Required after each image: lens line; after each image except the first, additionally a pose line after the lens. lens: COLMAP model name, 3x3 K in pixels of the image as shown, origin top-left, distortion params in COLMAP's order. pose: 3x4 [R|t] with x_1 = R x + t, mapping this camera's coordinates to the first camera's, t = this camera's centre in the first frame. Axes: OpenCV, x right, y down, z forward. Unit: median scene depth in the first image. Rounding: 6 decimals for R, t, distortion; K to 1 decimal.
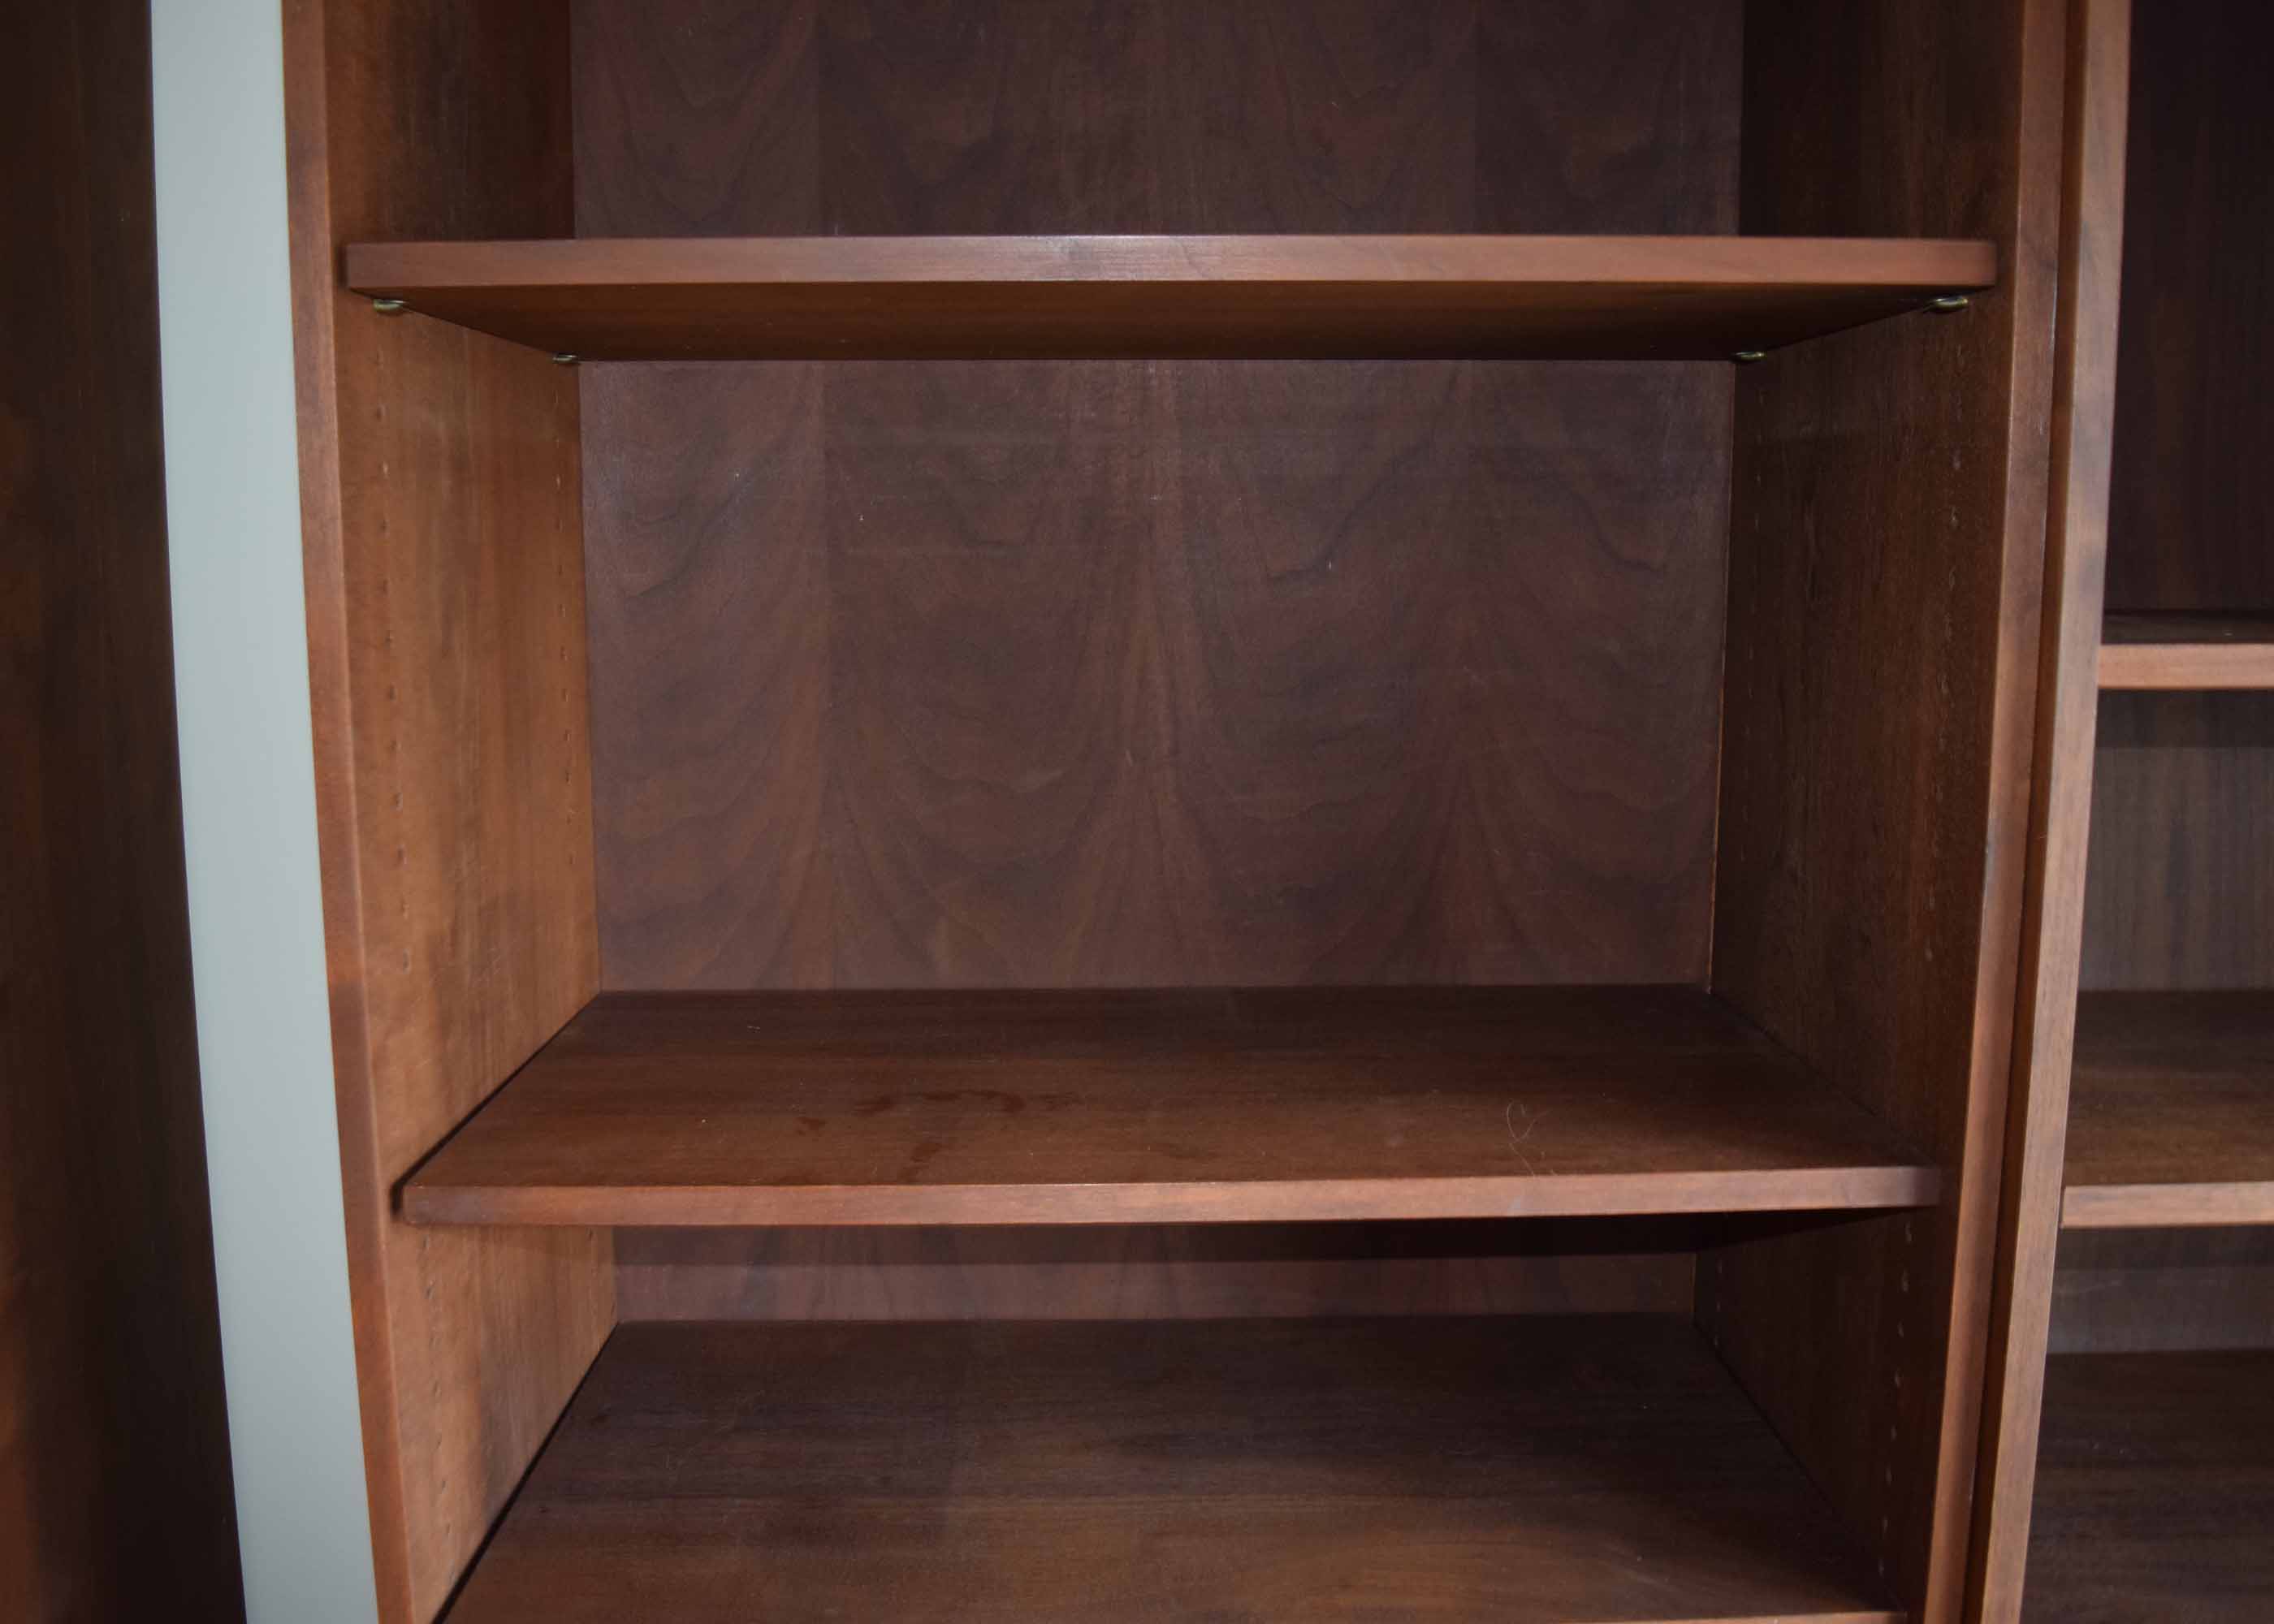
lens RADIAL K [[2194.4, 0, 1137.0], [0, 2194.4, 812.0], [0, 0, 1]] dist [-0.063026, -0.004034]
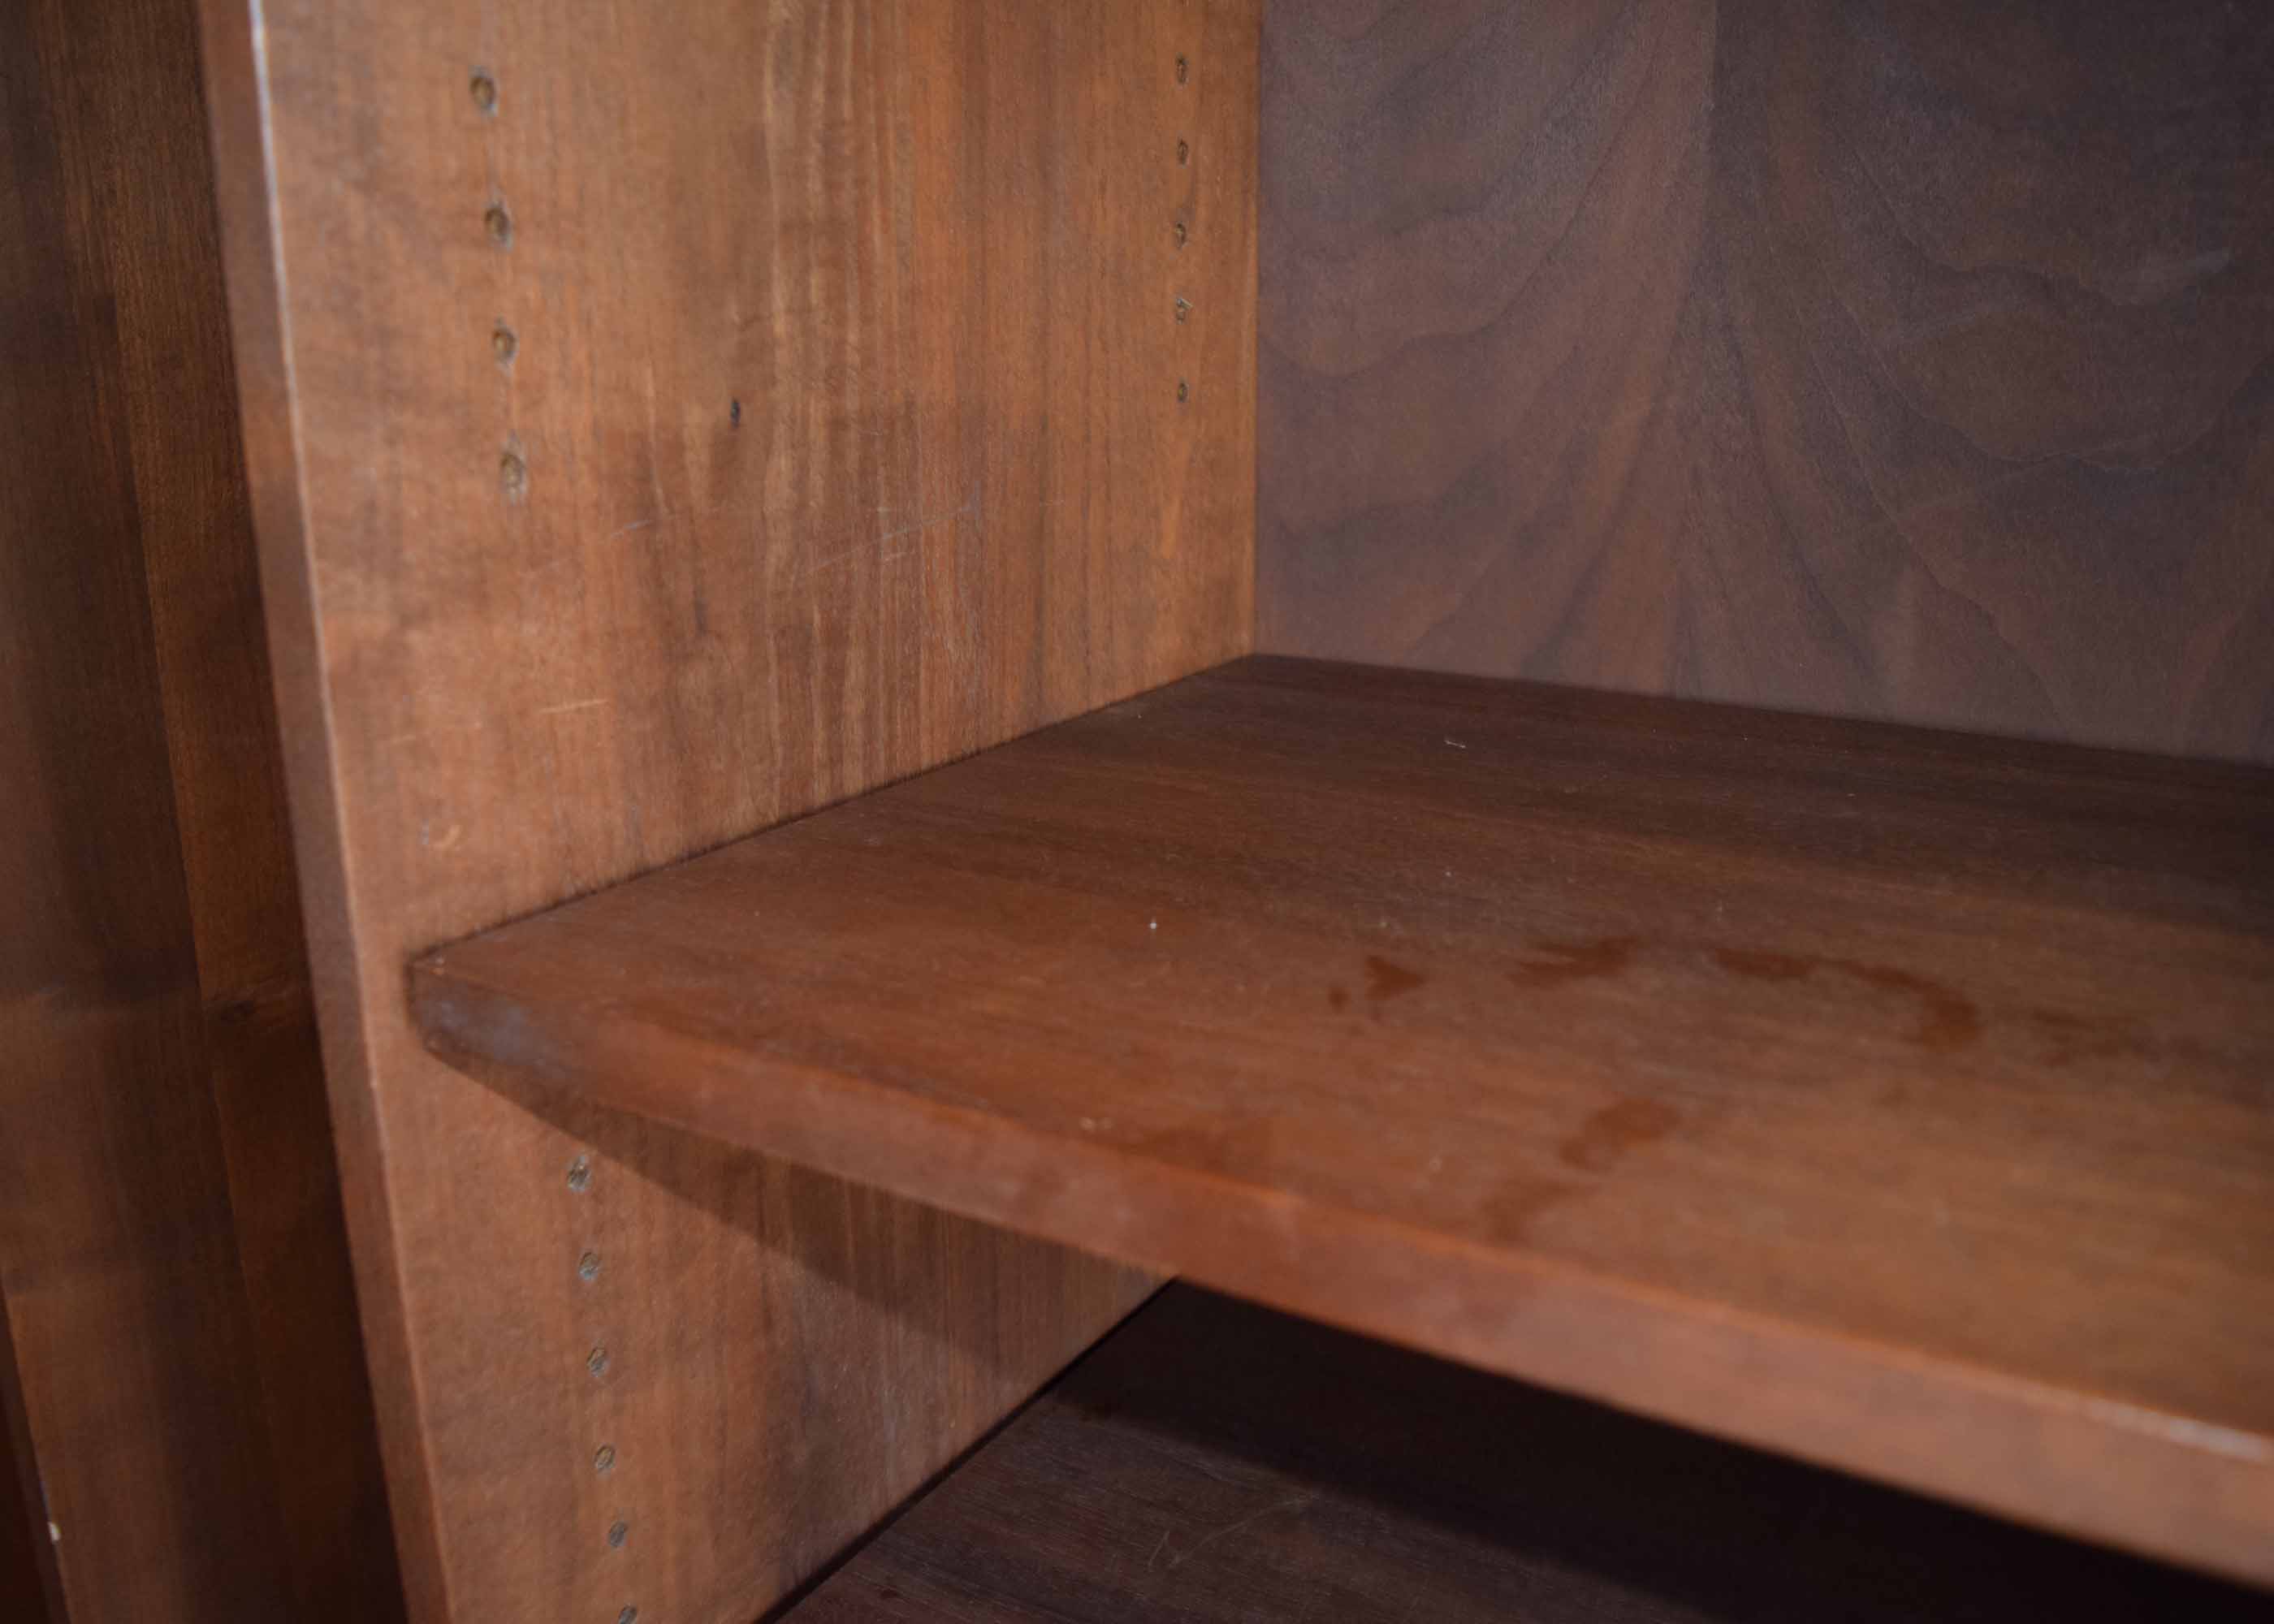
lens RADIAL K [[2075.7, 0, 969.0], [0, 2075.7, 805.2], [0, 0, 1]] dist [-0.094509, -0.015932]
pose [[0.826224, 0.143256, -0.544823, -0.012990], [-0.078260, 0.986937, 0.140824, 0.063040], [0.557879, -0.073714, 0.826642, 0.629852]]
